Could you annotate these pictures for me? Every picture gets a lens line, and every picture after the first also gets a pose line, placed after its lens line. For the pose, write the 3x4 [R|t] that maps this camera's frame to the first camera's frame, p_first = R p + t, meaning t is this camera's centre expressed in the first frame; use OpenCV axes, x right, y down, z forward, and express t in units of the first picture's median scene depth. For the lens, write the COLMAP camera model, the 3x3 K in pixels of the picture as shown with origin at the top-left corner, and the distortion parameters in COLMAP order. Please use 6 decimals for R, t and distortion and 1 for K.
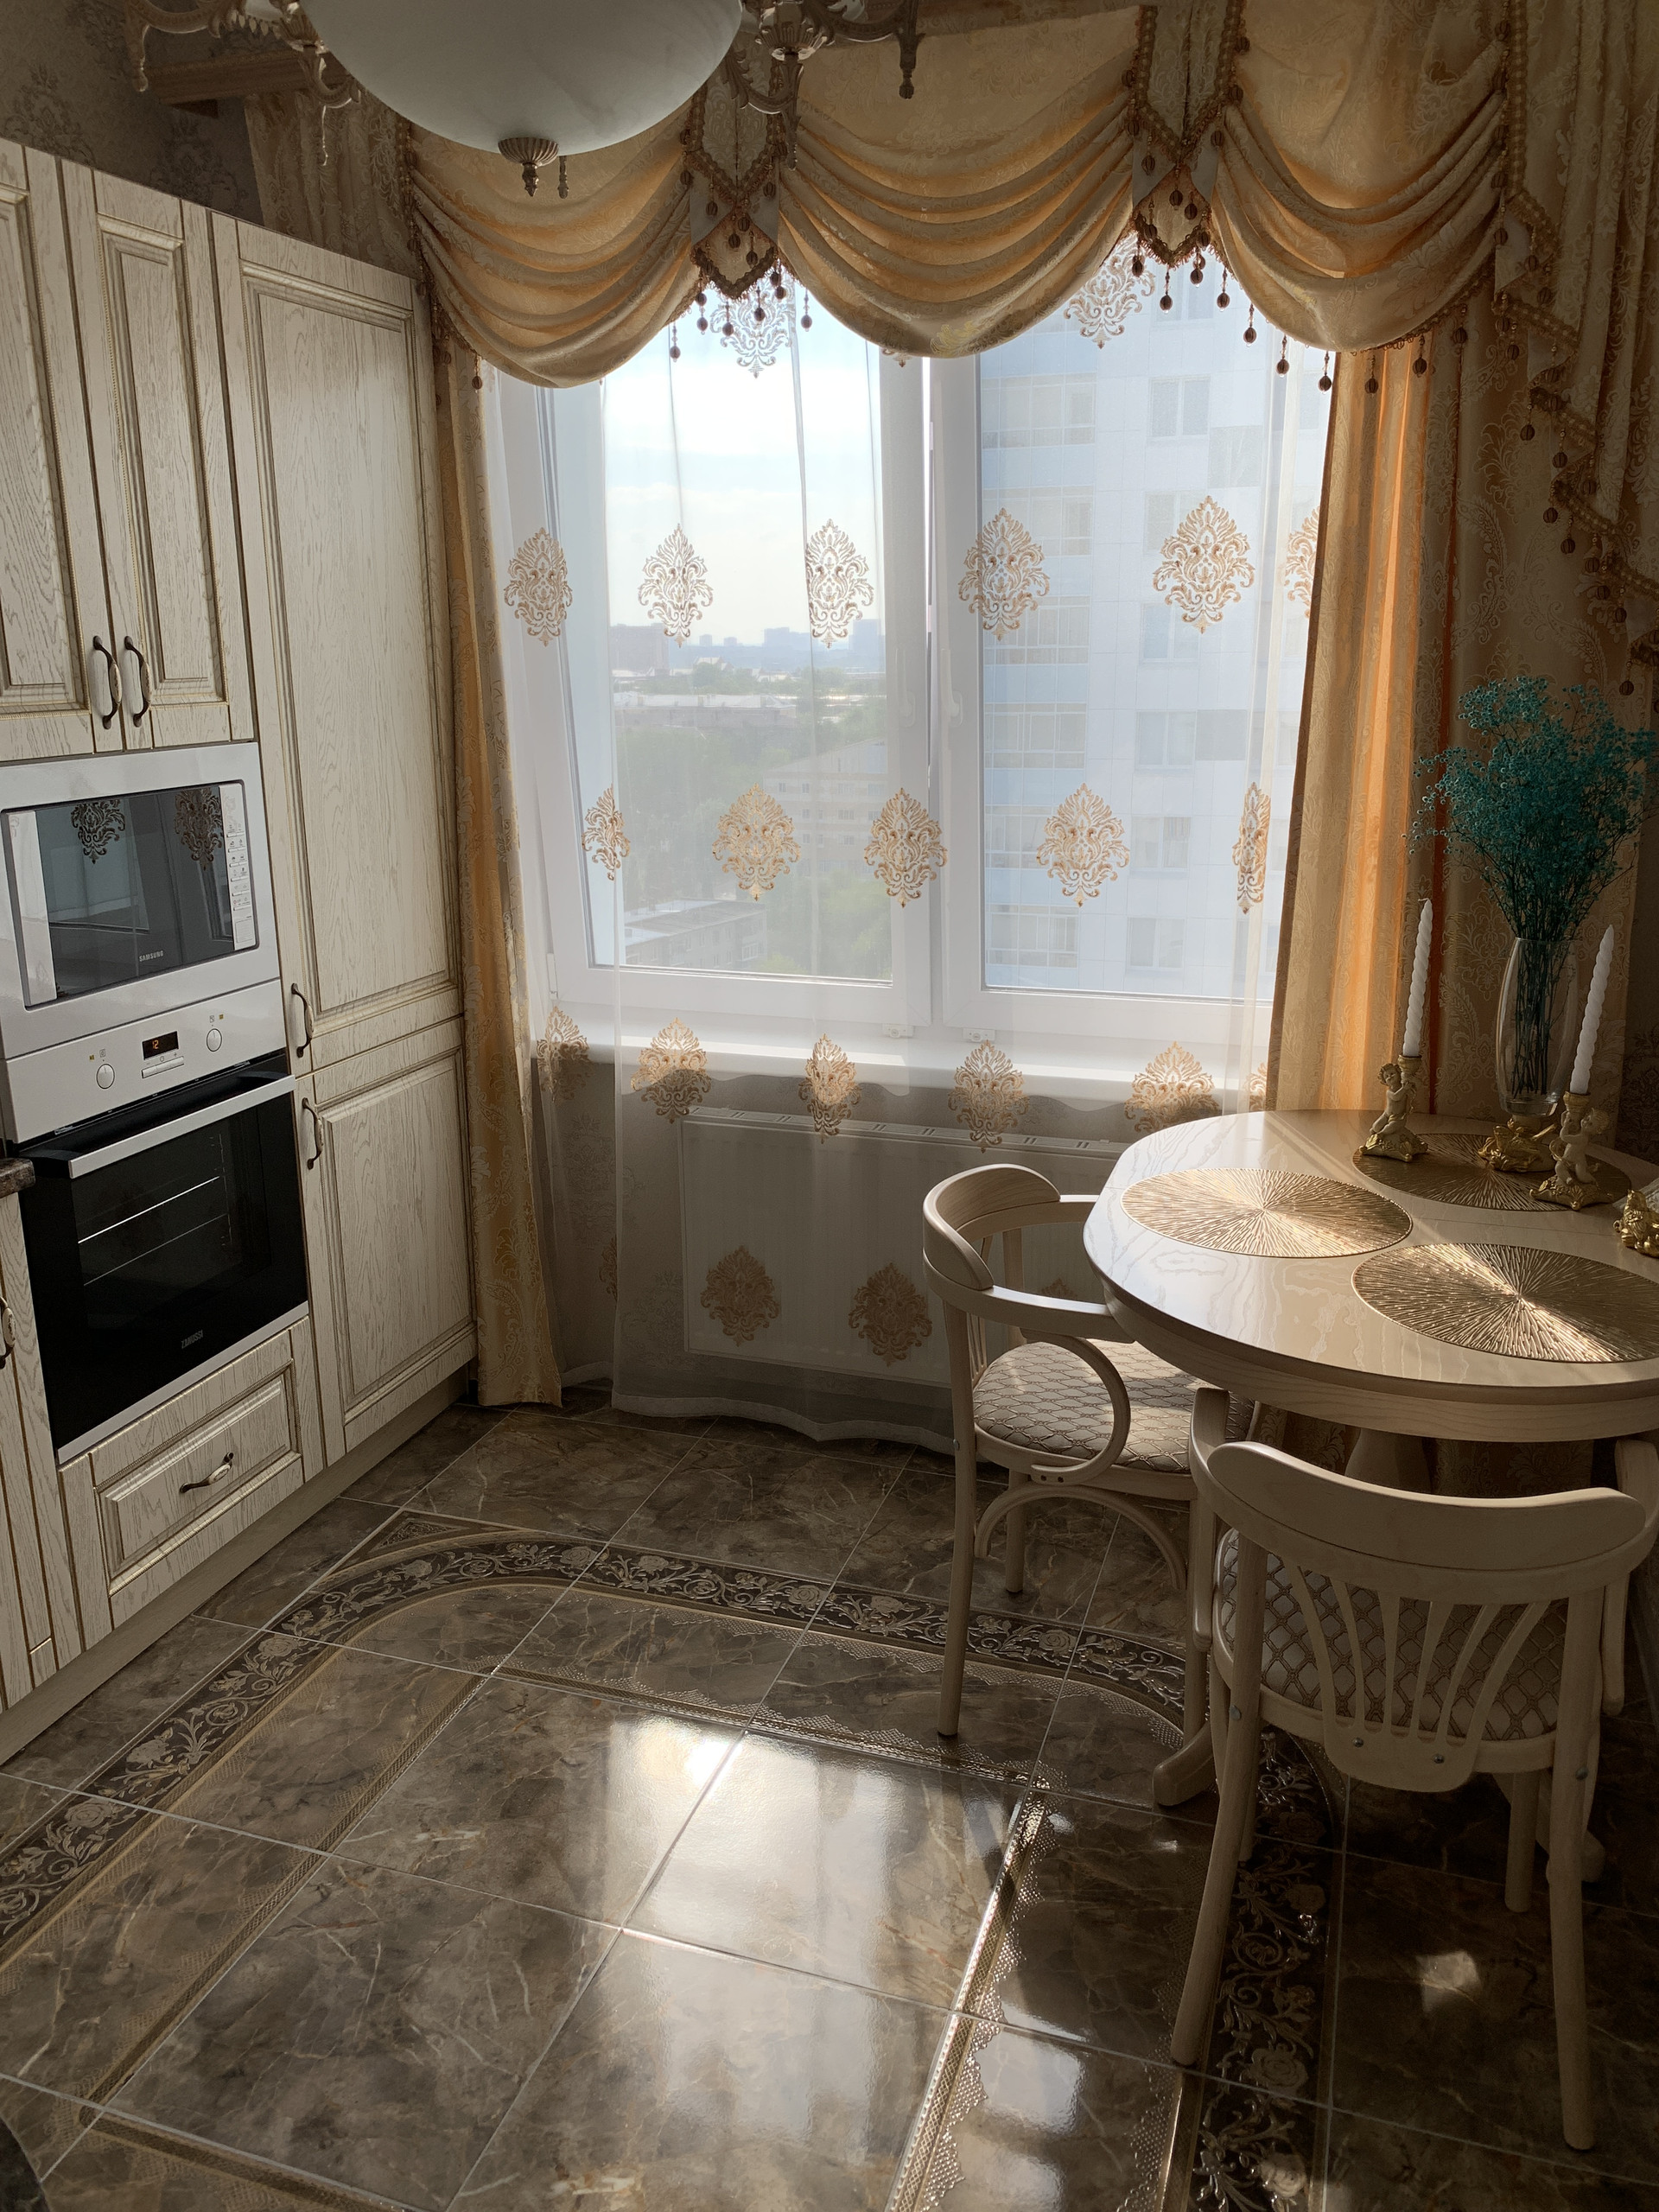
lens RADIAL K [[1687.9, 0, 817.8], [0, 1687.9, 1085.2], [0, 0, 1]] dist [0.014832, -0.022121]
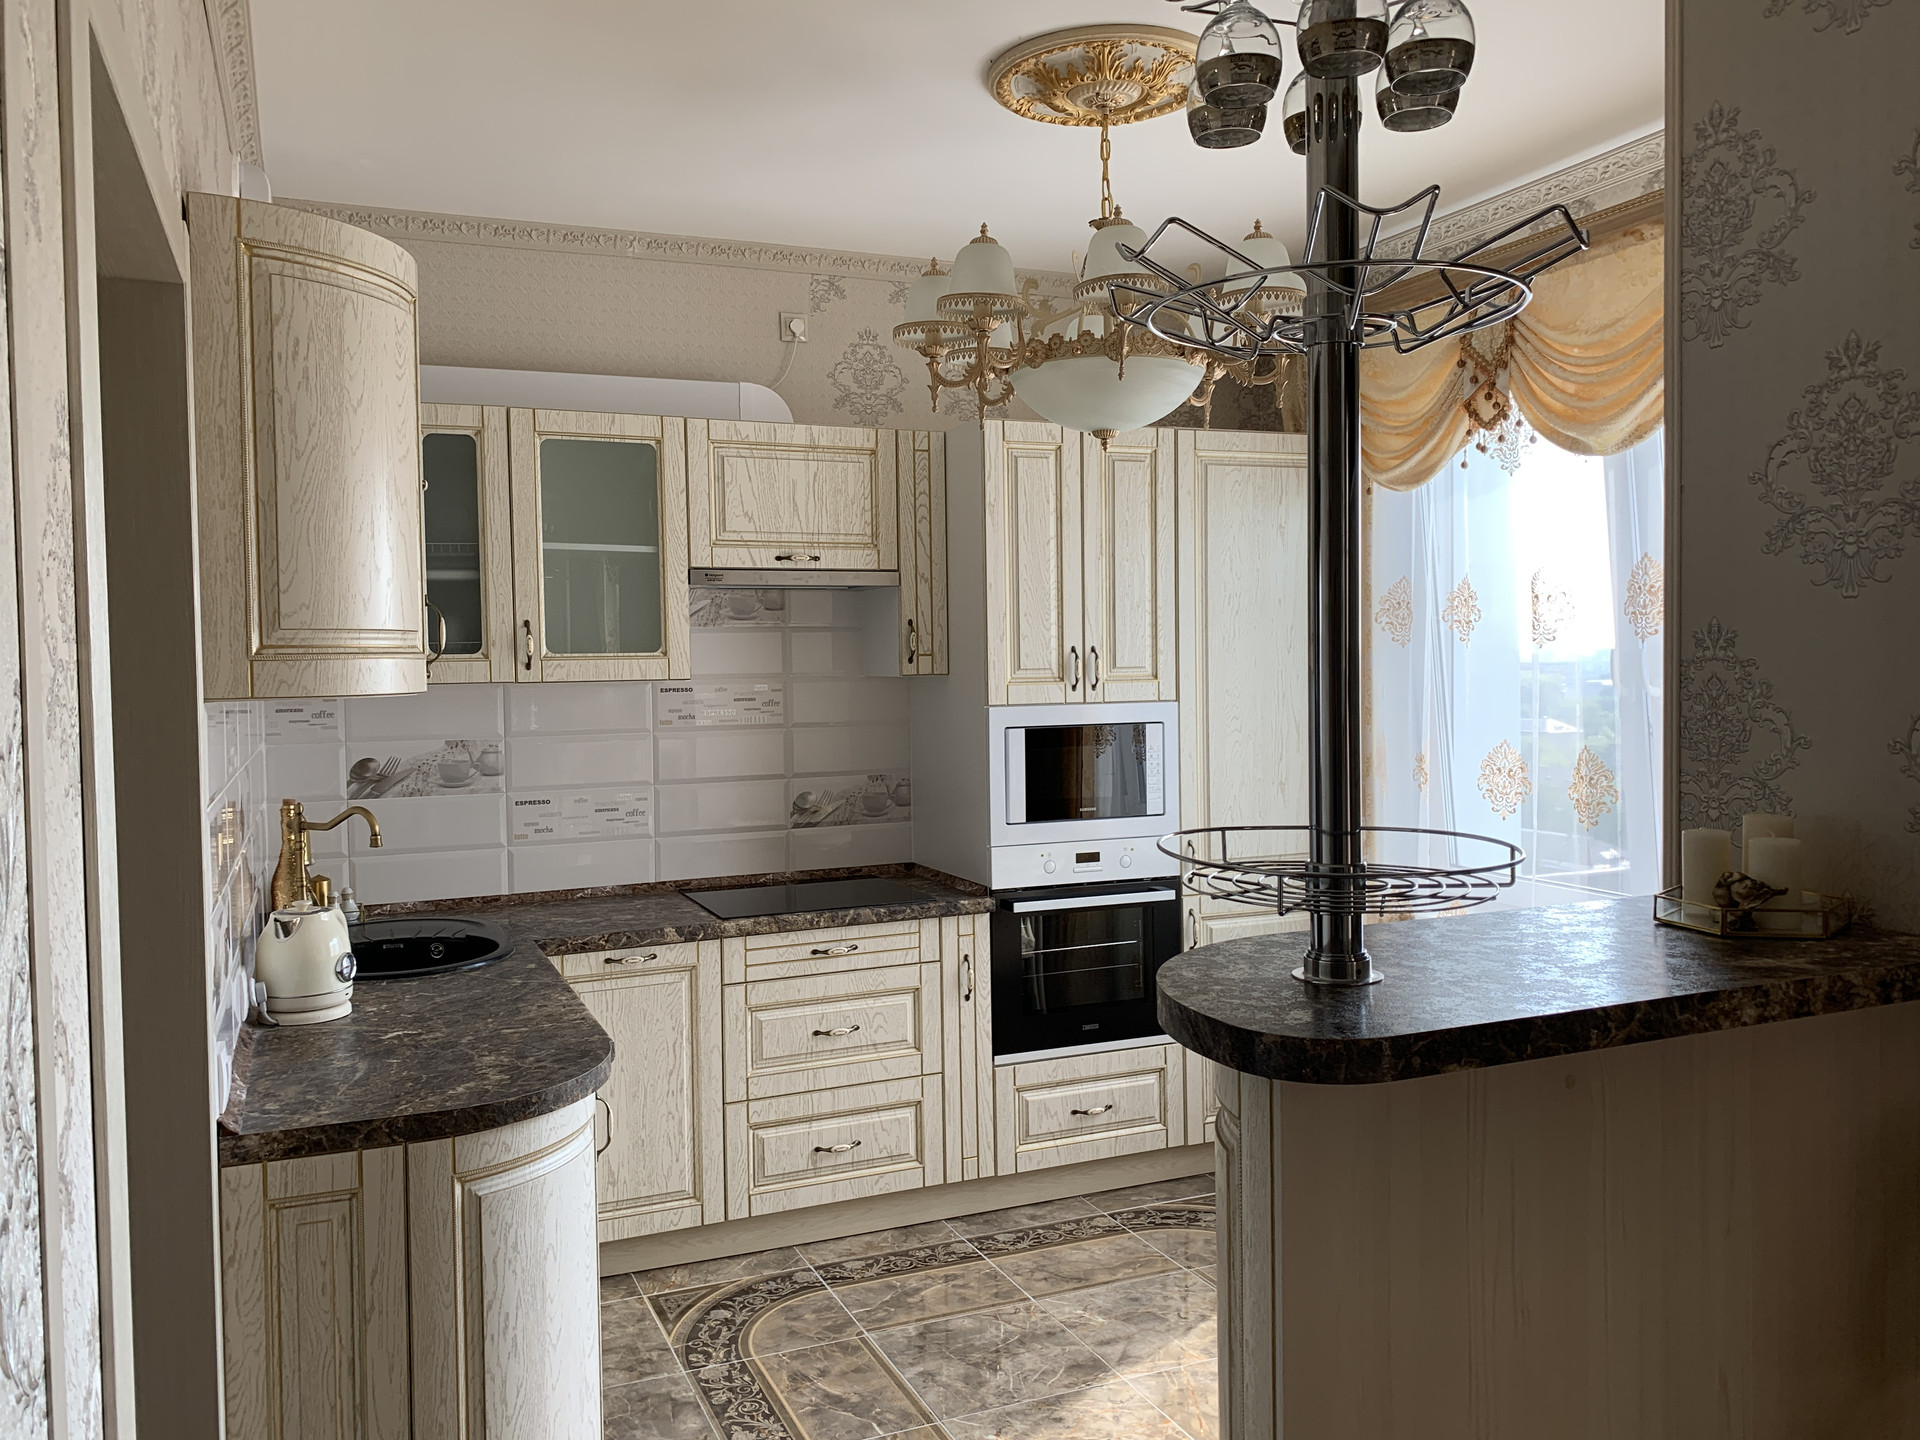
lens RADIAL K [[1465.1, 0, 953.1], [0, 1465.1, 706.3], [0, 0, 1]] dist [0.014832, -0.022121]
pose [[0.672695, 0.024603, -0.739511, 0.668845], [-0.180408, 0.974738, -0.131679, 0.050199], [0.717589, 0.221993, 0.660140, -0.197723]]
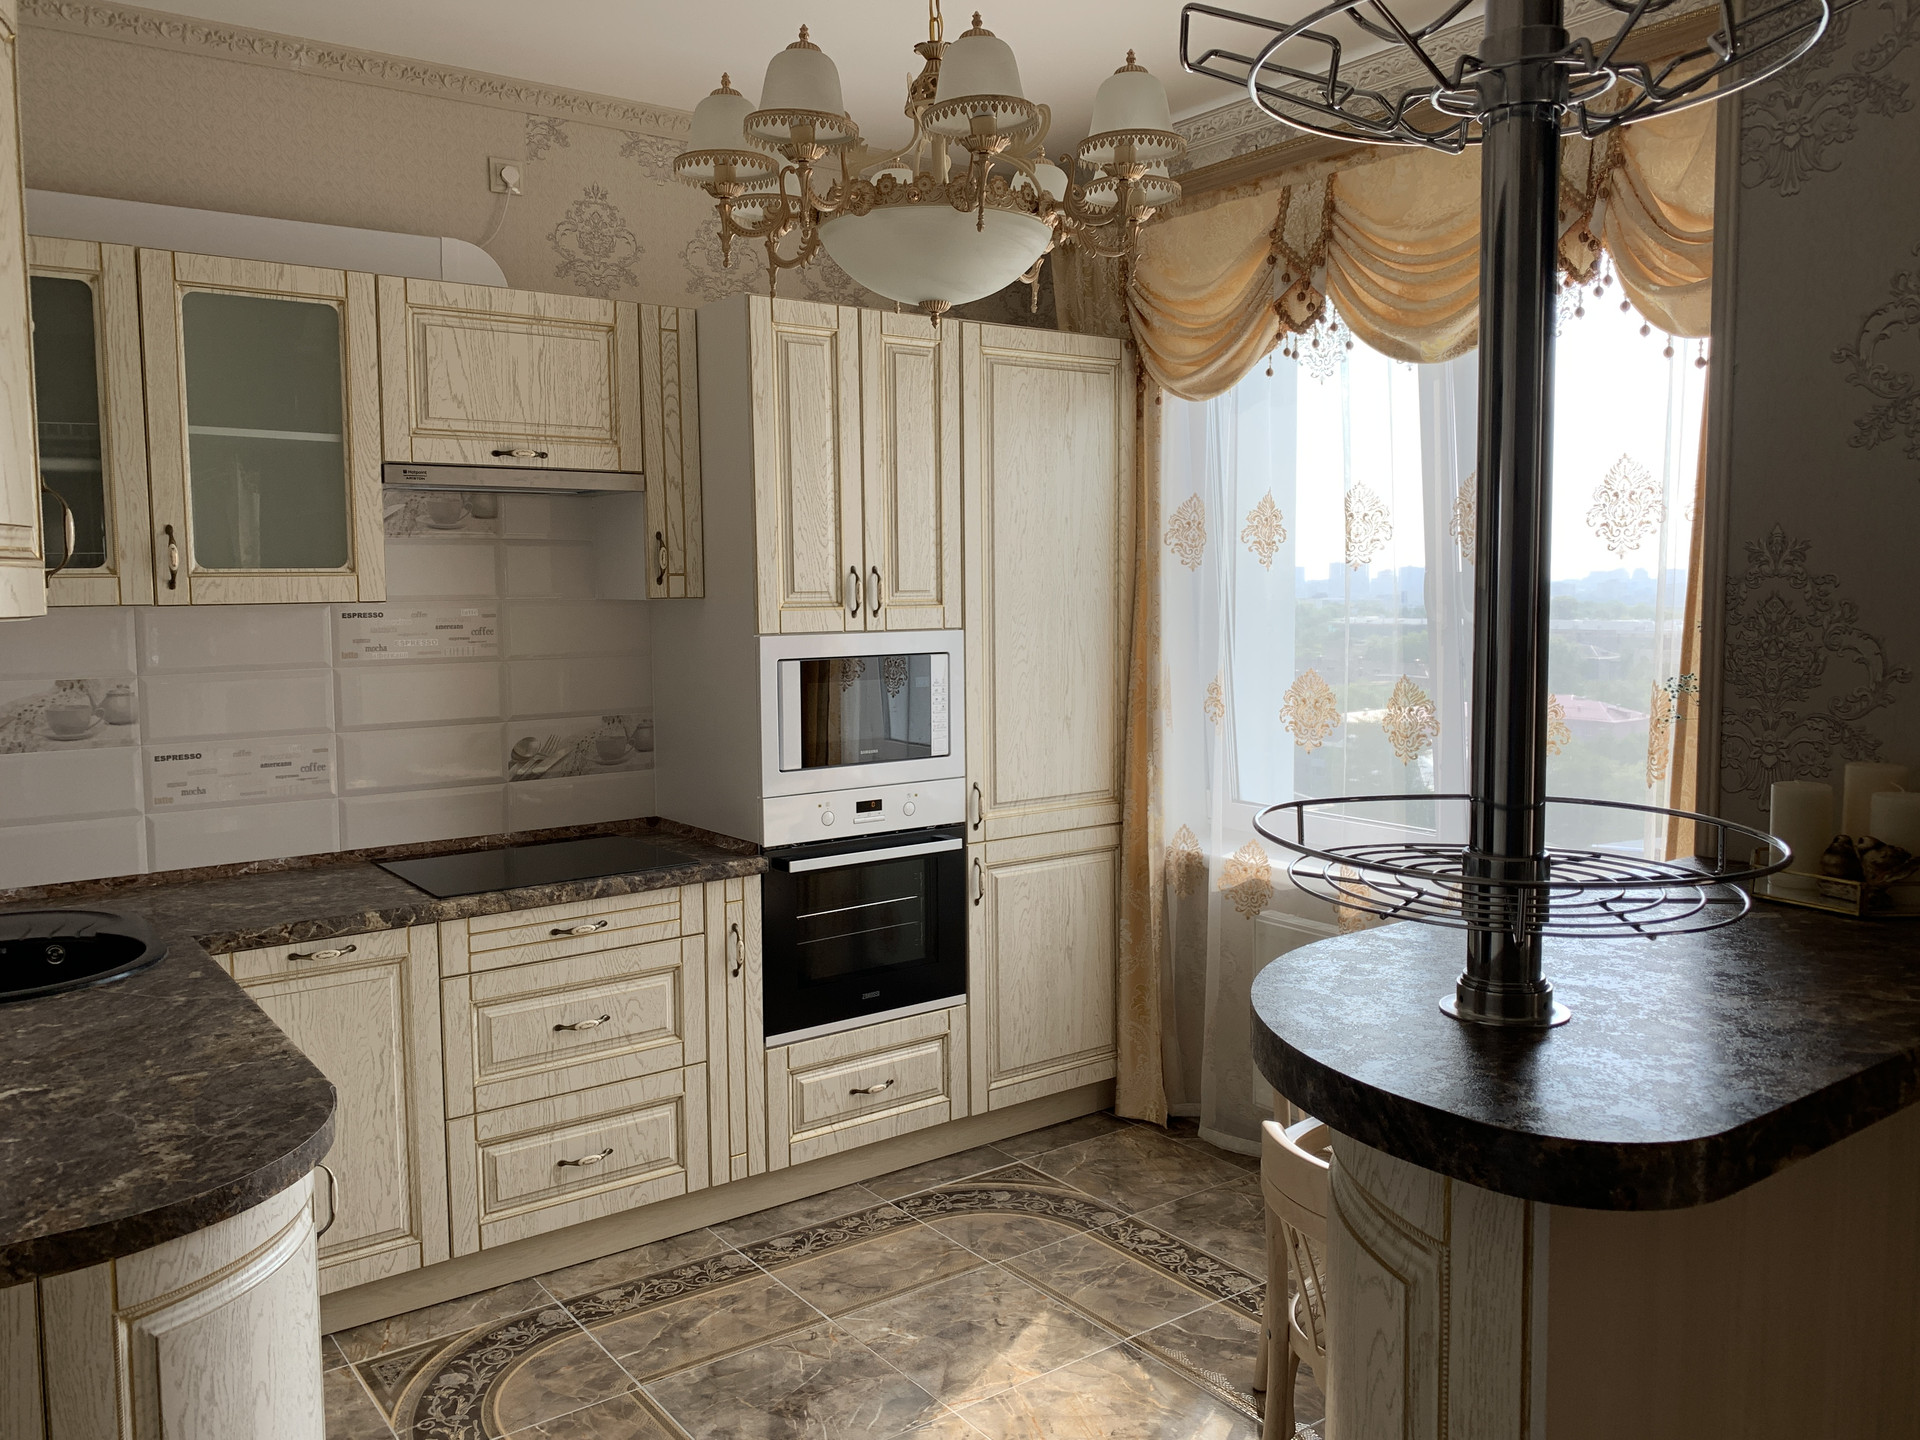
lens RADIAL K [[1465.1, 0, 944.3], [0, 1465.1, 696.3], [0, 0, 1]] dist [0.014832, -0.022121]
pose [[0.820344, 0.046768, -0.569955, 0.457456], [-0.144291, 0.981331, -0.127157, 0.039484], [0.553368, 0.186551, 0.811778, -0.126694]]
